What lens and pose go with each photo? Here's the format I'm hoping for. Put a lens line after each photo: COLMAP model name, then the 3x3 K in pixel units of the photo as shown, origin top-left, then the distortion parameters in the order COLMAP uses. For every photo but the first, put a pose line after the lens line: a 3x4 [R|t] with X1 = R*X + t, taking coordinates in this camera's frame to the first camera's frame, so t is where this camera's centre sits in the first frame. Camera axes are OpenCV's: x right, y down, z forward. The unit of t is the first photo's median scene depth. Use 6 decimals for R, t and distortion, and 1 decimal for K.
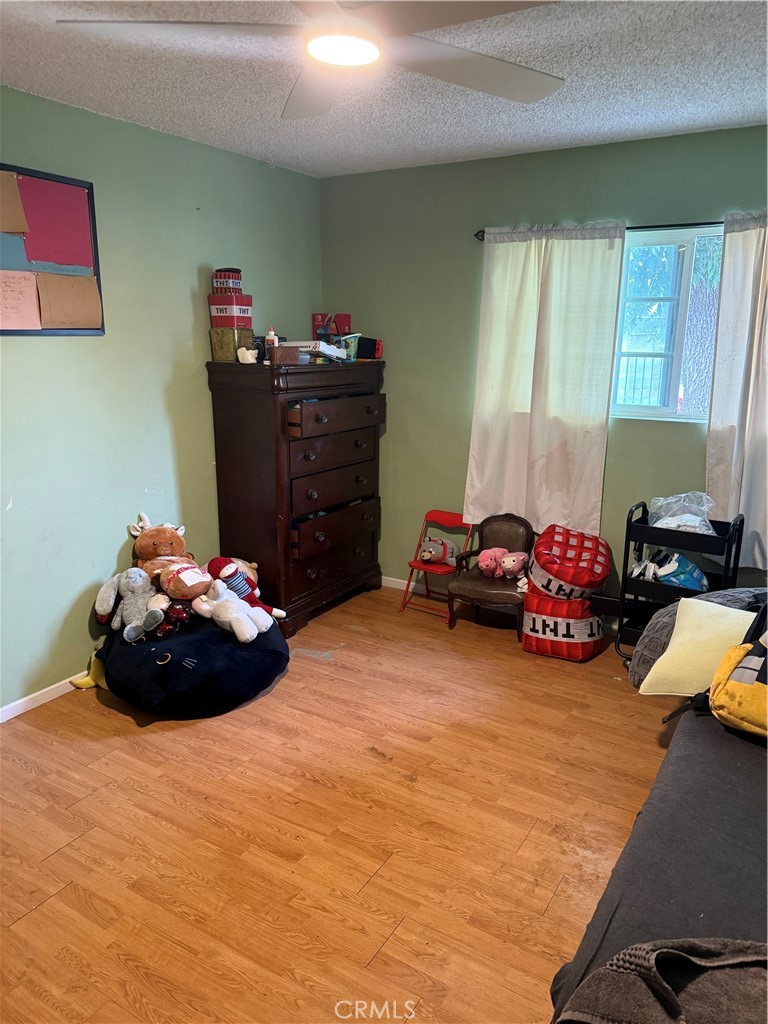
lens RADIAL K [[732.4, 0, 380.9], [0, 732.4, 516.7], [0, 0, 1]] dist [0.063734, -0.082954]
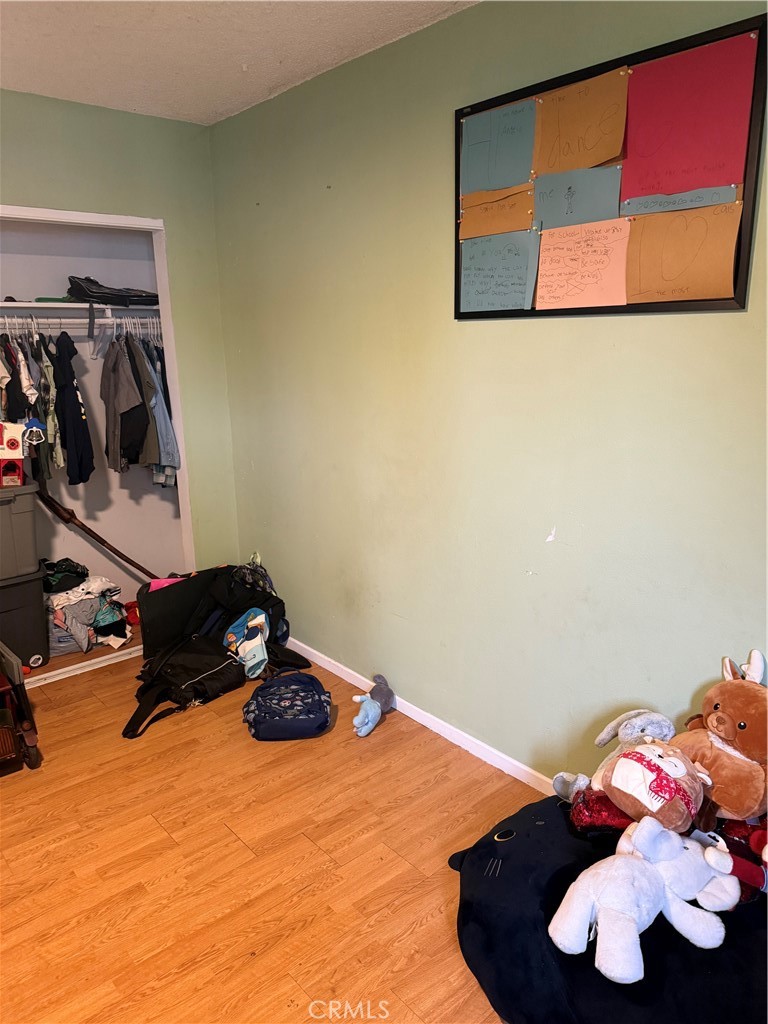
lens RADIAL K [[732.4, 0, 380.9], [0, 732.4, 516.7], [0, 0, 1]] dist [0.063734, -0.082954]
pose [[-0.295062, 0.236086, -0.925852, 0.271420], [-0.225245, 0.924496, 0.307524, -0.243350], [0.928549, 0.299283, -0.219607, 1.045400]]
